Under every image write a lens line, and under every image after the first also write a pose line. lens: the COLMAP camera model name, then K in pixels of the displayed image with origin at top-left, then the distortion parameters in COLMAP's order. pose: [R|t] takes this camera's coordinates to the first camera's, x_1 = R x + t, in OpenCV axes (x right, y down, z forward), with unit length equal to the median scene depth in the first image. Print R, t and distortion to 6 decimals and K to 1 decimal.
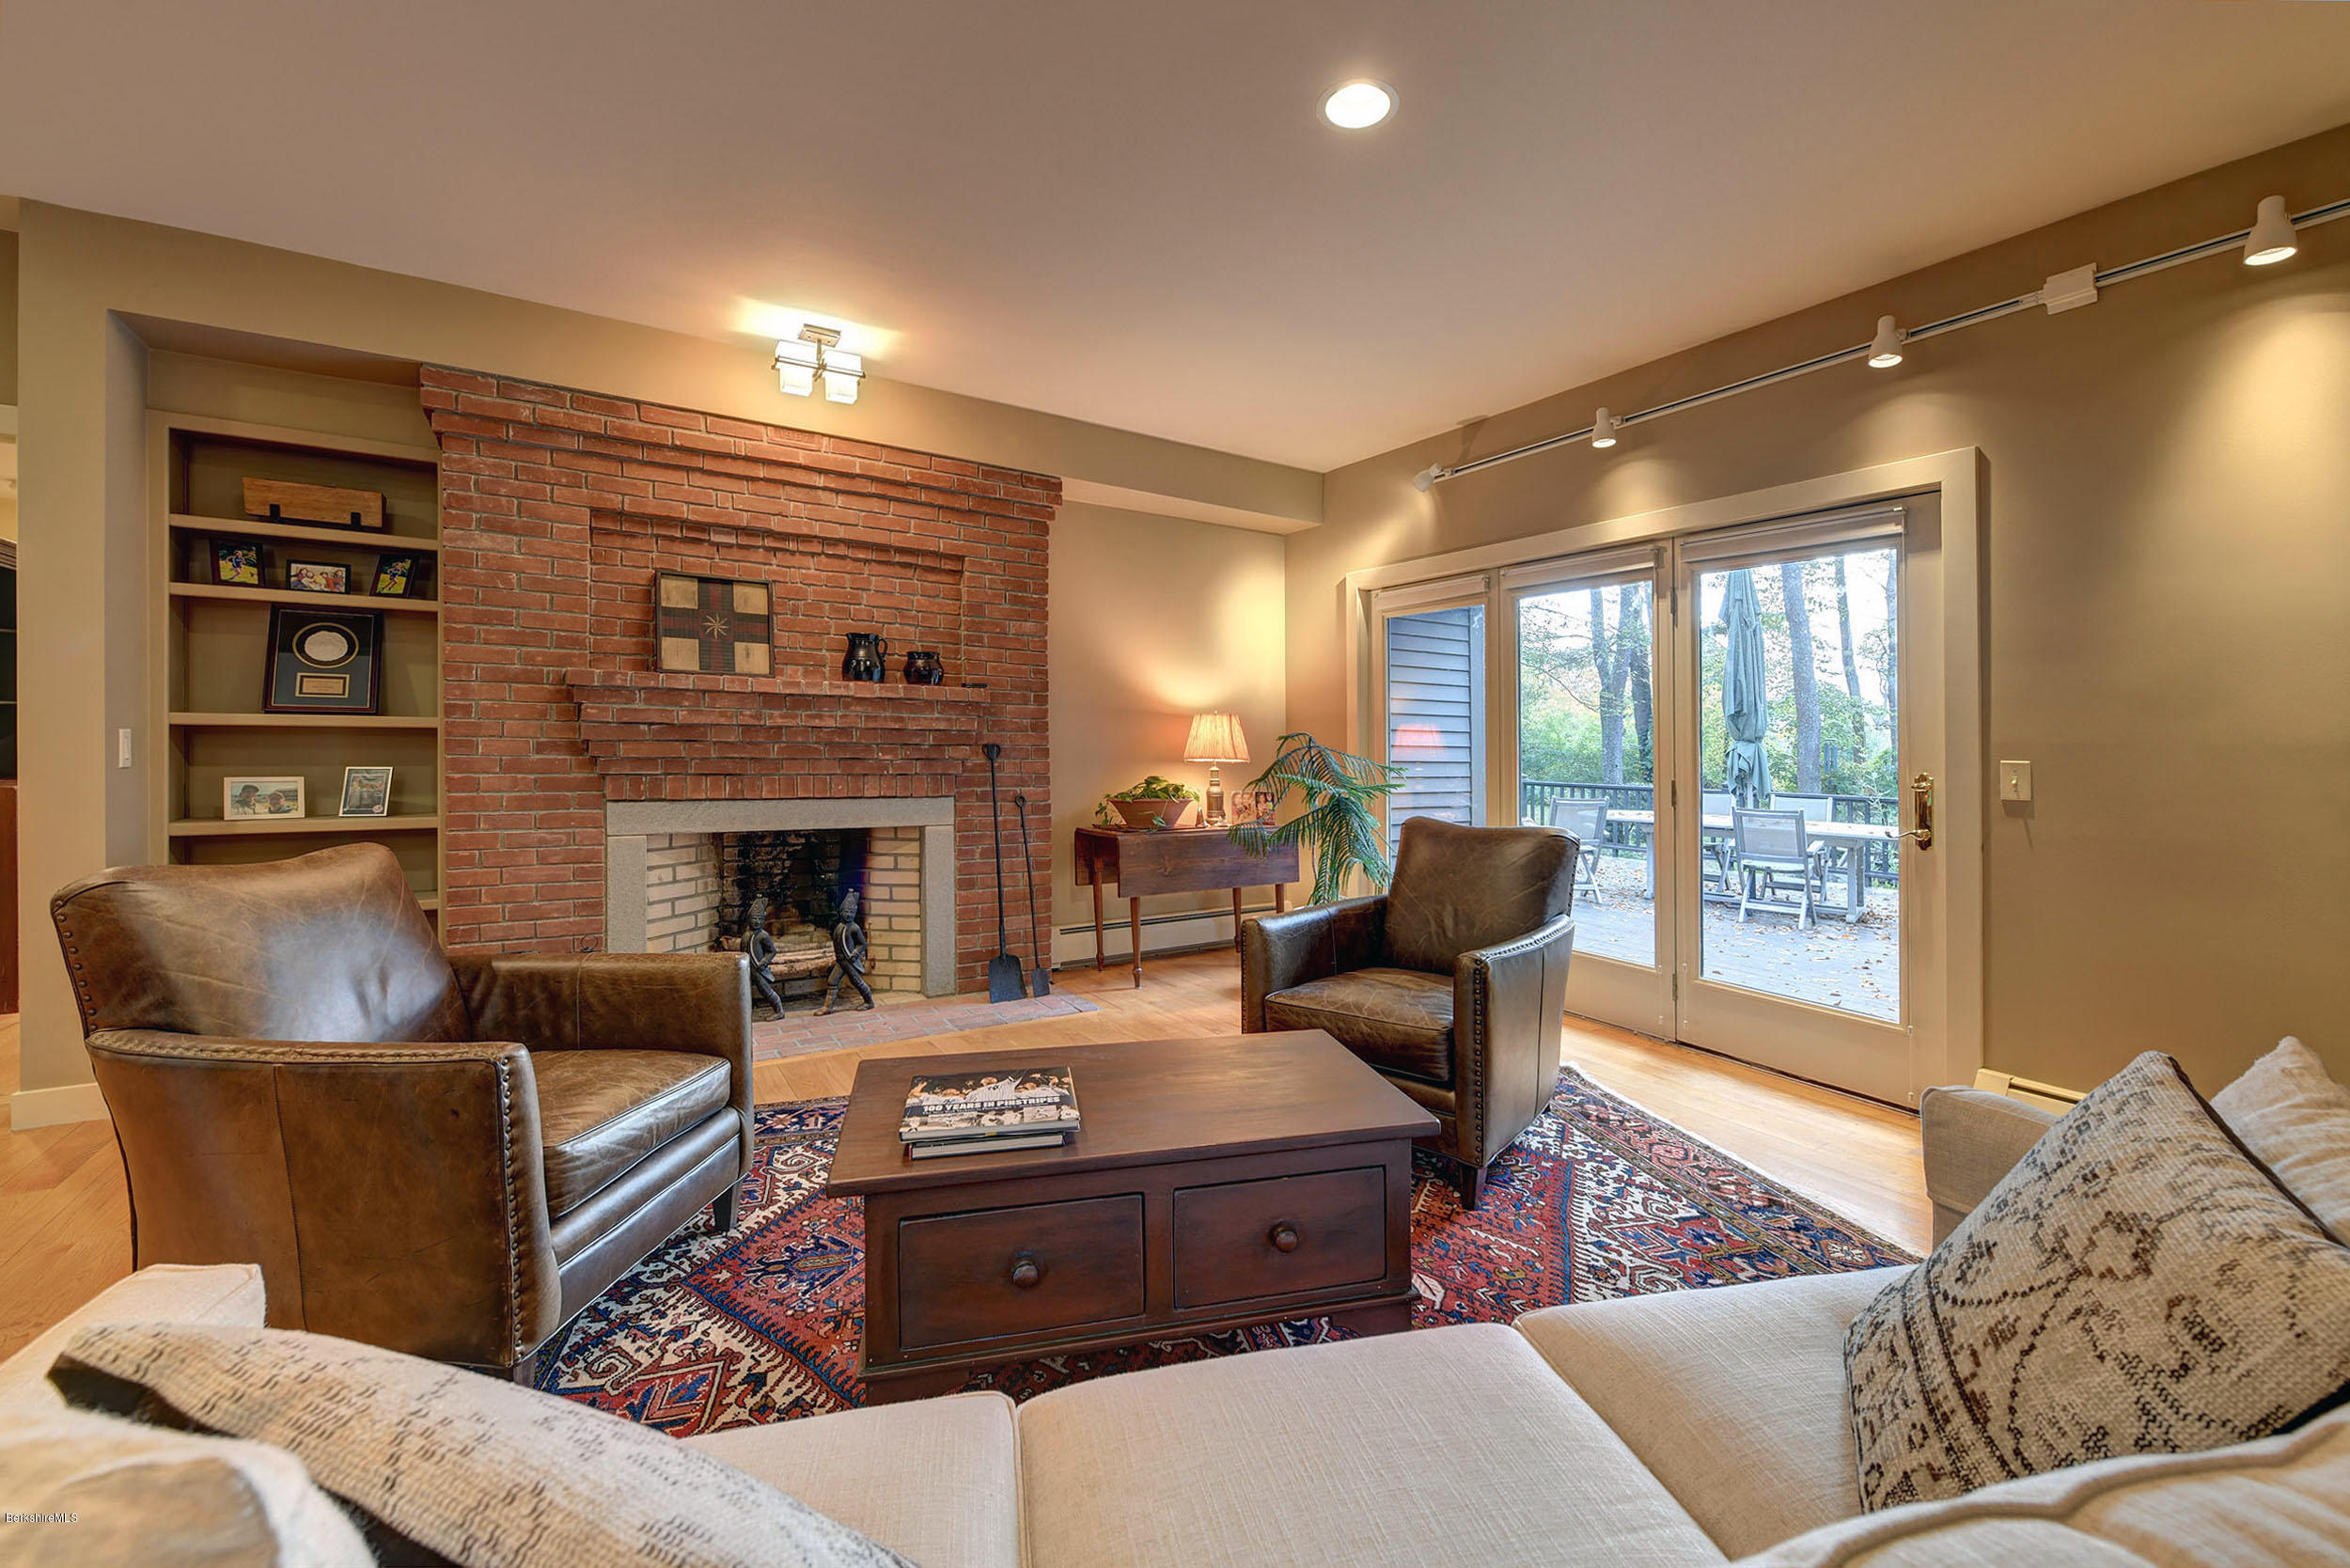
lens RADIAL K [[958.7, 0, 1215.3], [0, 958.7, 742.9], [0, 0, 1]] dist [-0.001623, -0.000999]
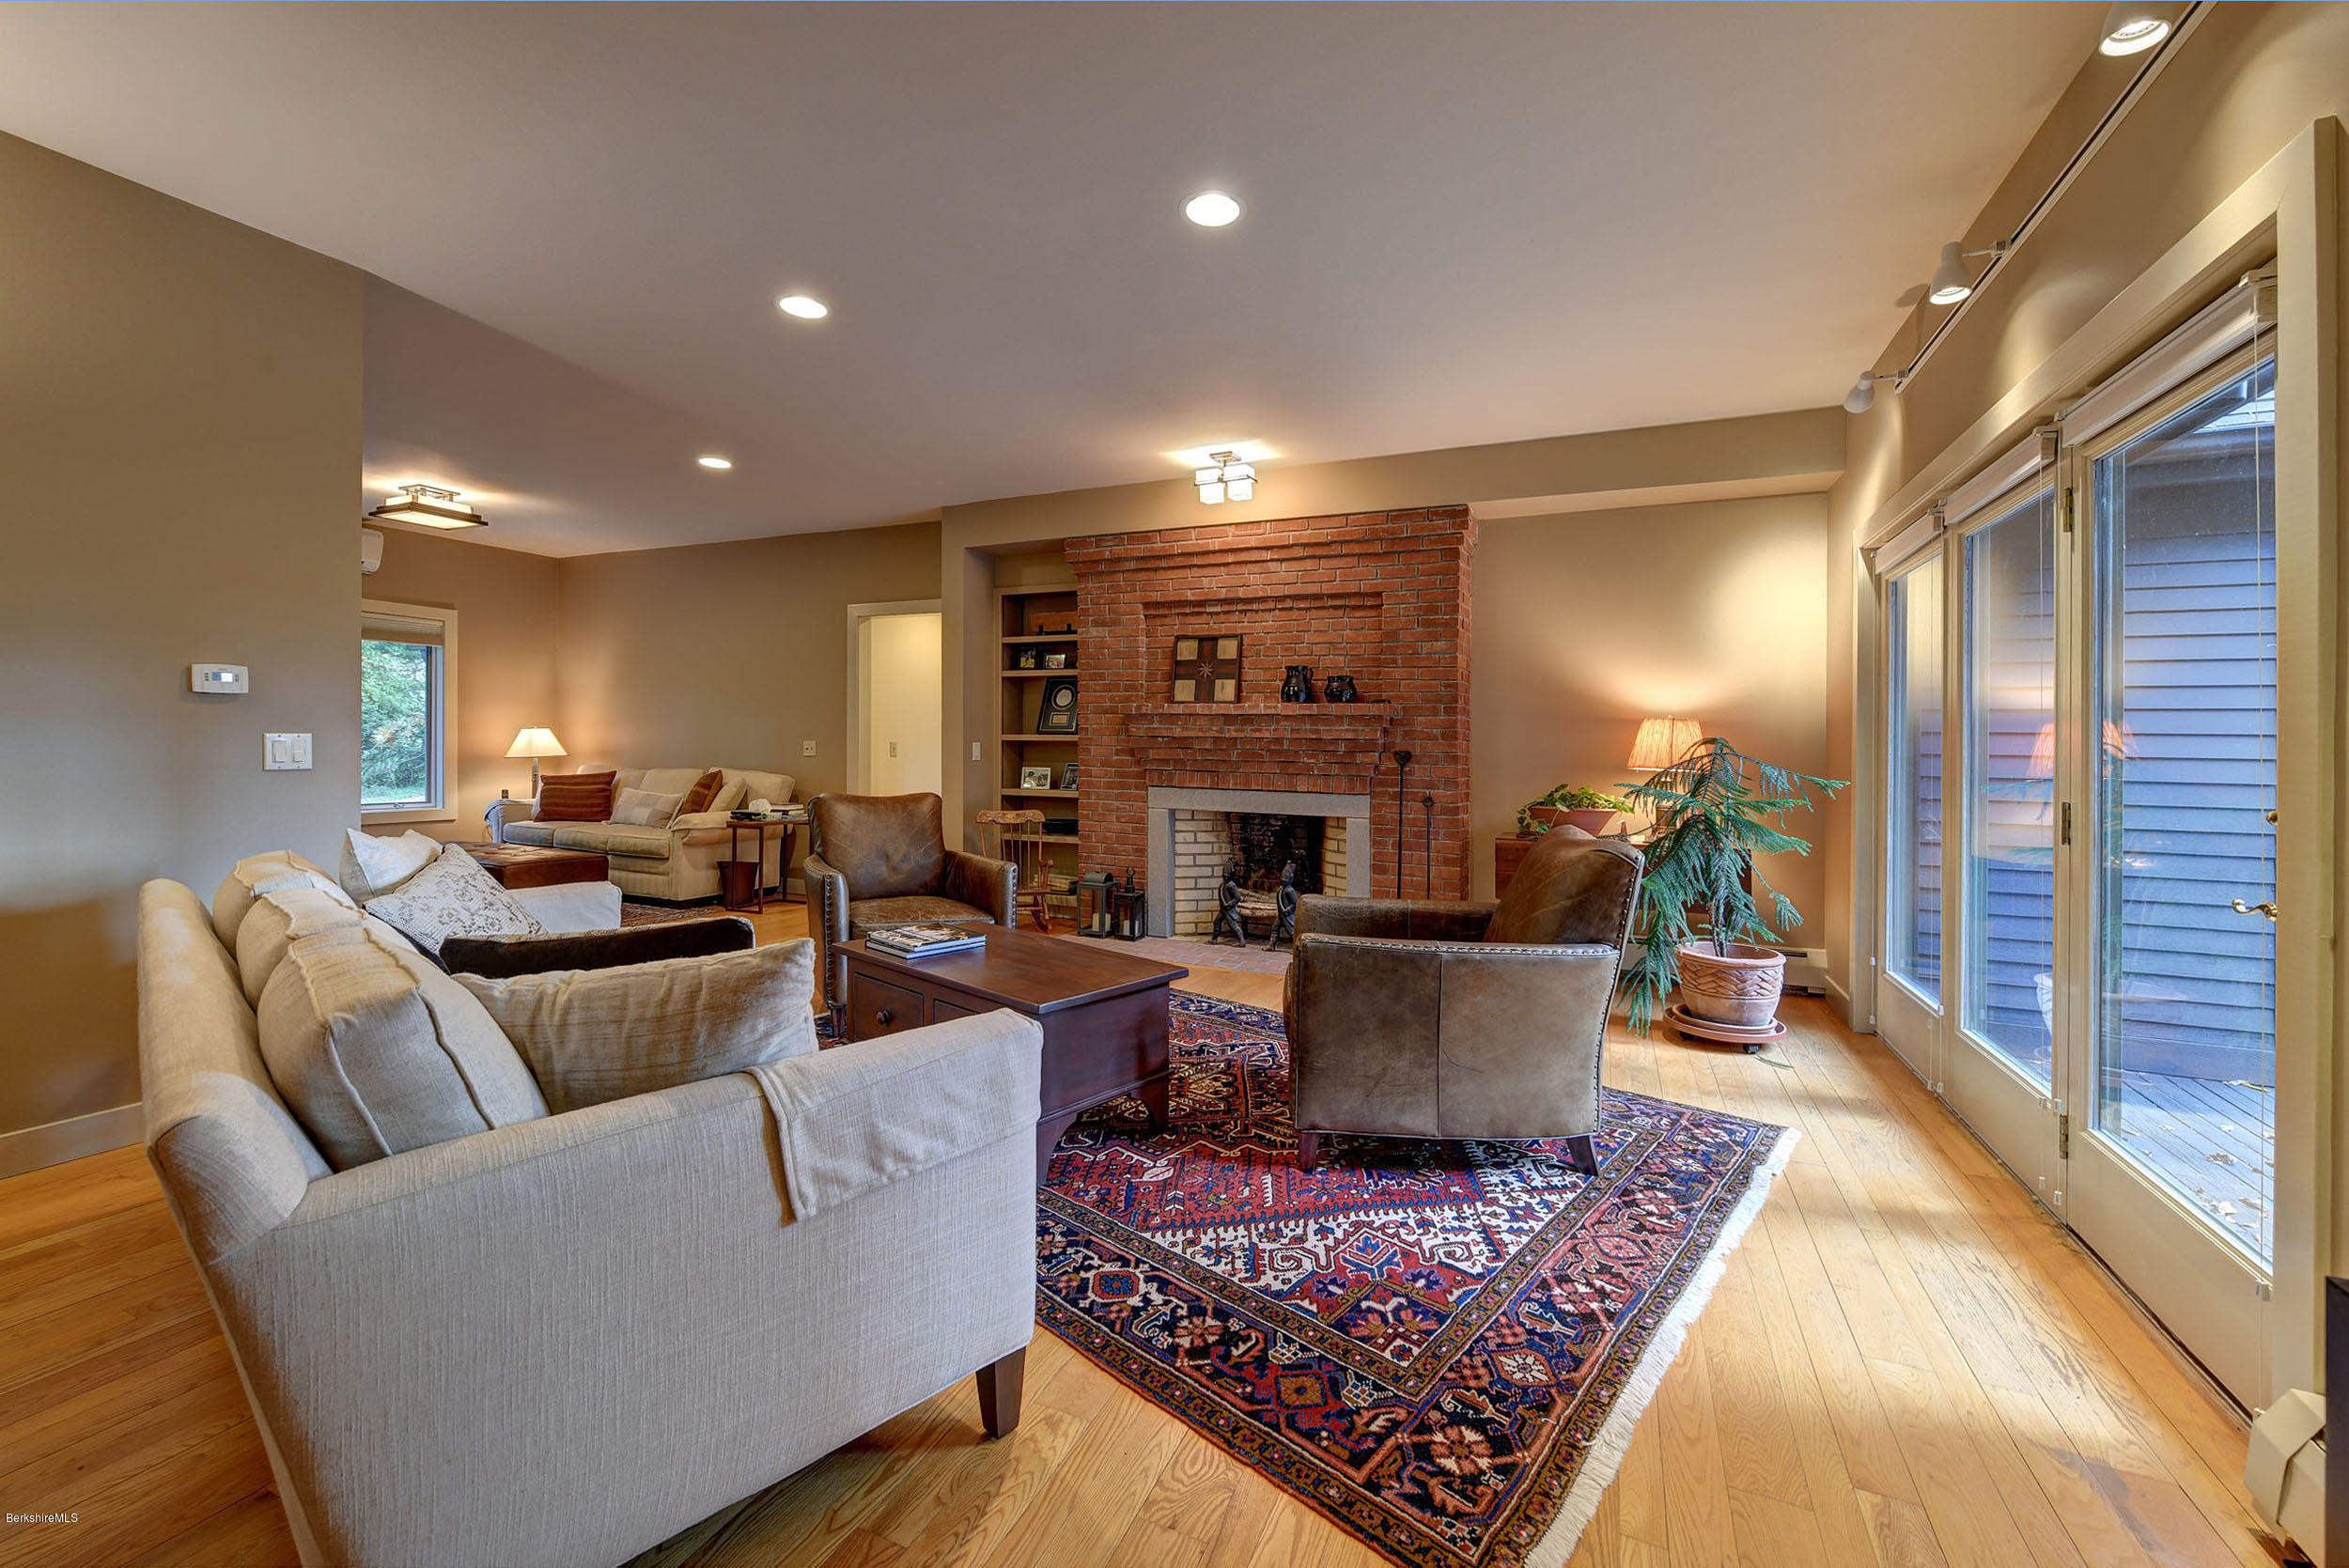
lens RADIAL K [[933.9, 0, 1184.4], [0, 933.9, 773.5], [0, 0, 1]] dist [0.001509, -0.001186]
pose [[0.544297, 0.016725, -0.838726, 0.673453], [-0.007078, 0.999857, 0.015344, 0.015127], [0.838863, -0.002415, 0.544337, 0.197699]]
